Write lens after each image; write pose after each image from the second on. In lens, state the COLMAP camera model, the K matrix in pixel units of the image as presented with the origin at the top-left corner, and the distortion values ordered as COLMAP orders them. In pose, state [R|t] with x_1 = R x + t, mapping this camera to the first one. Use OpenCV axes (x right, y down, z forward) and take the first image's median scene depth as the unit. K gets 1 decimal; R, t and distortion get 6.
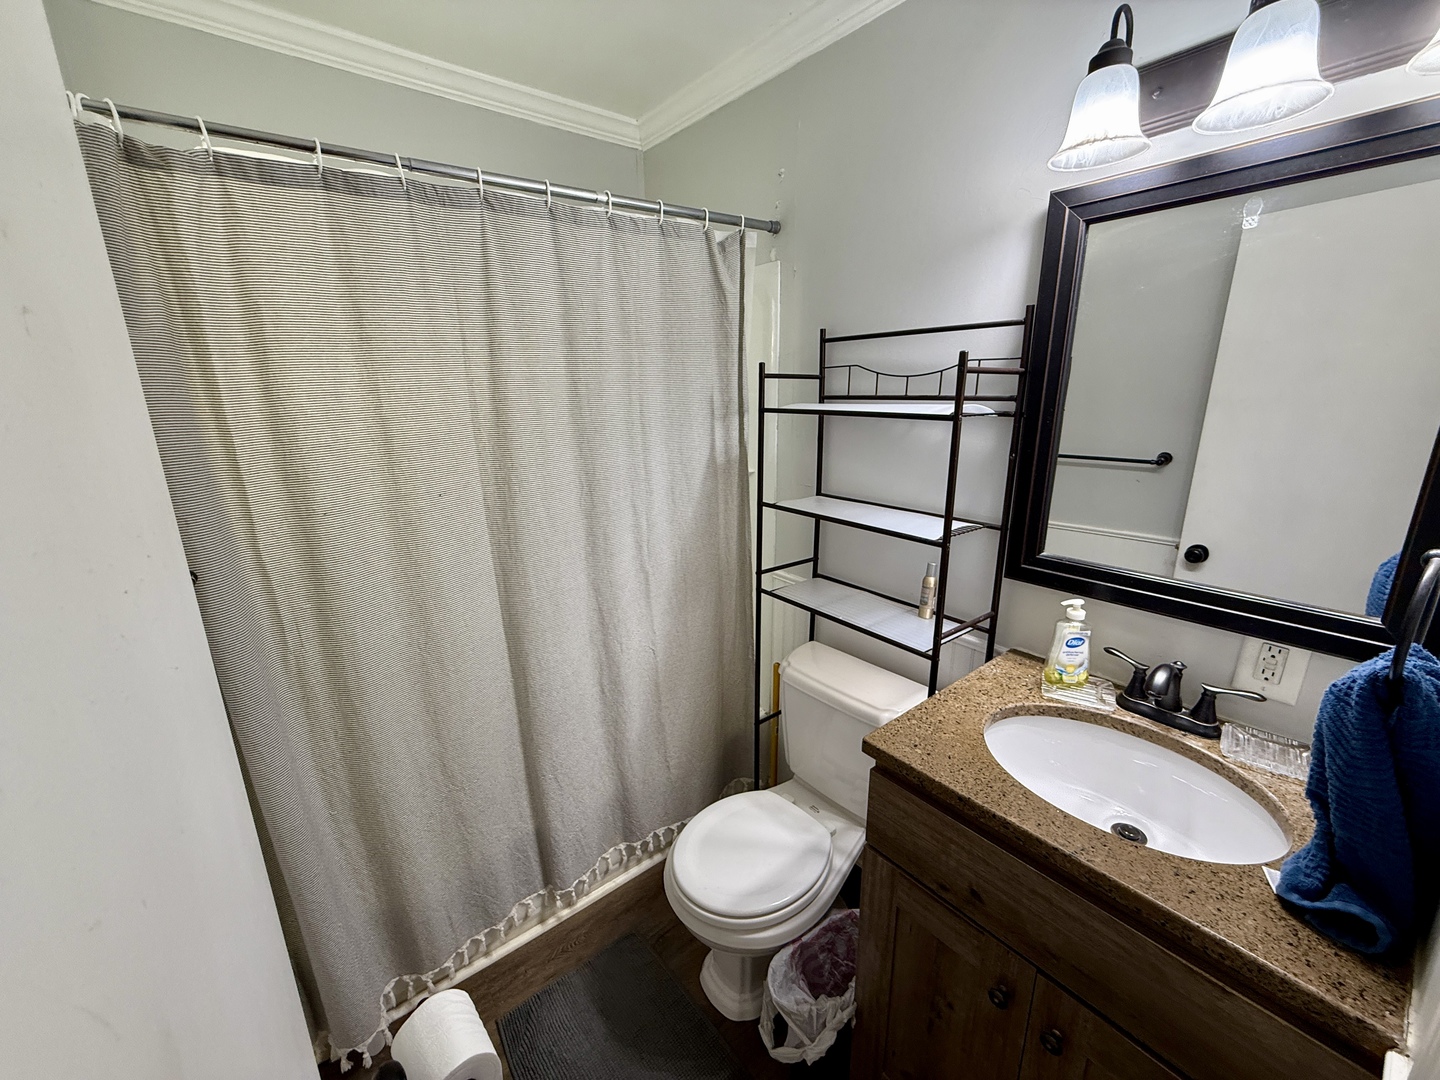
lens RADIAL K [[578.1, 0, 721.6], [0, 578.1, 548.8], [0, 0, 1]] dist [-0.010063, 0.000192]
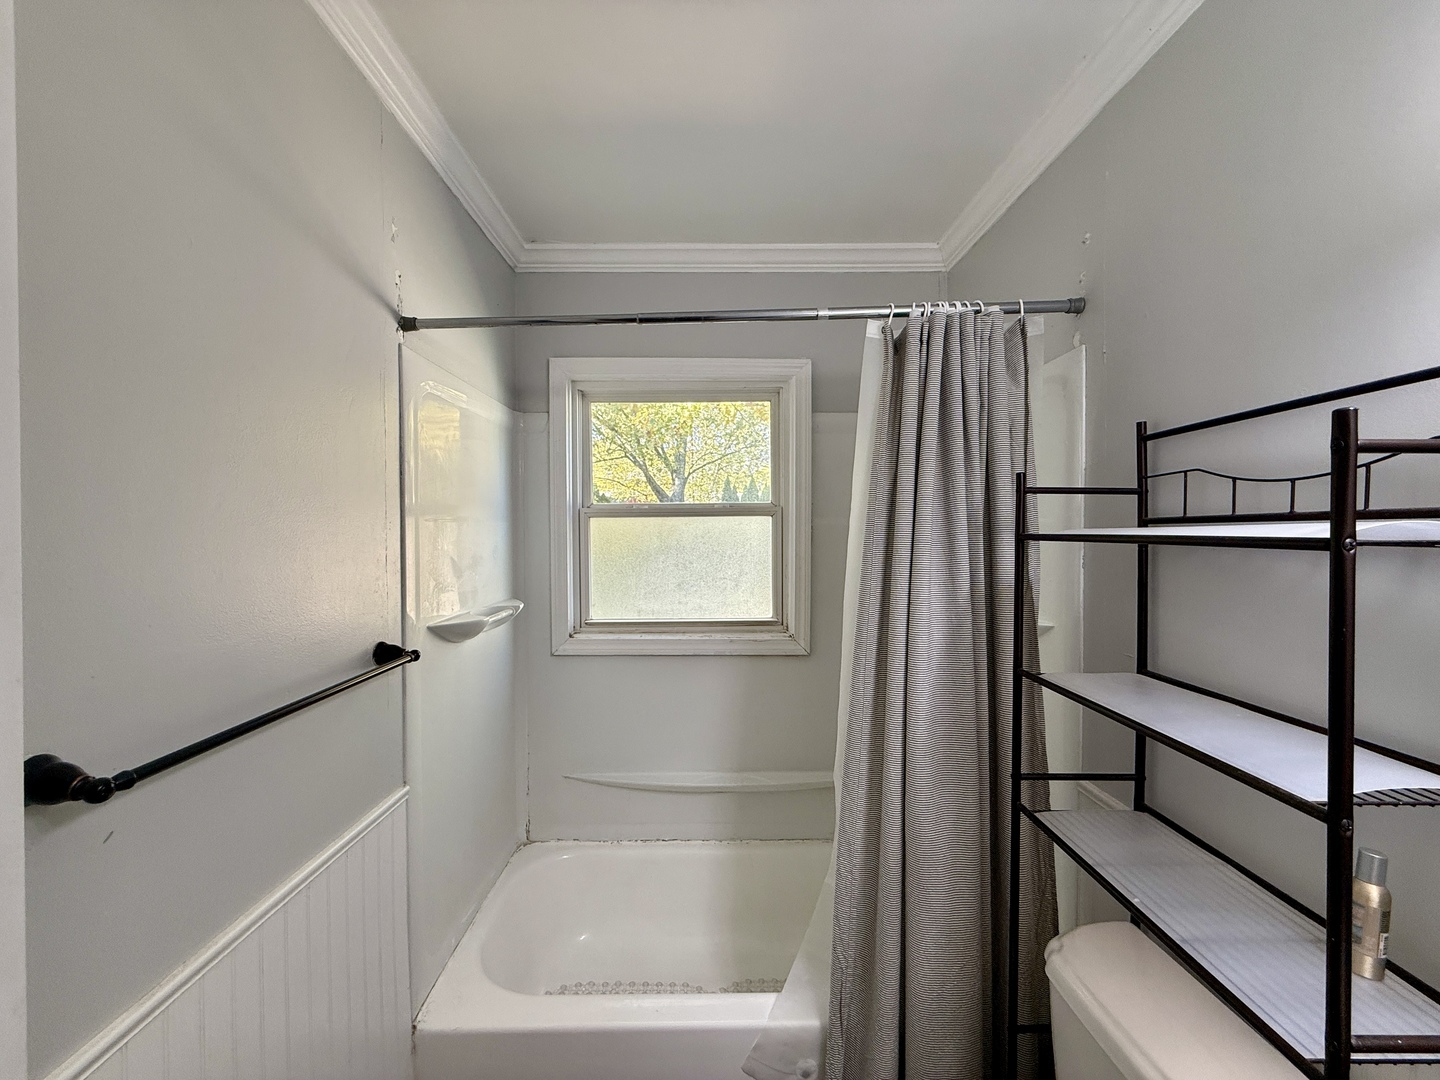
lens RADIAL K [[578.1, 0, 717.6], [0, 578.1, 535.7], [0, 0, 1]] dist [-0.010063, 0.000192]
pose [[0.778995, 0.010079, -0.626949, 0.209349], [-0.169448, 0.966052, -0.195013, -0.038542], [0.603700, 0.258149, 0.754258, 0.228559]]
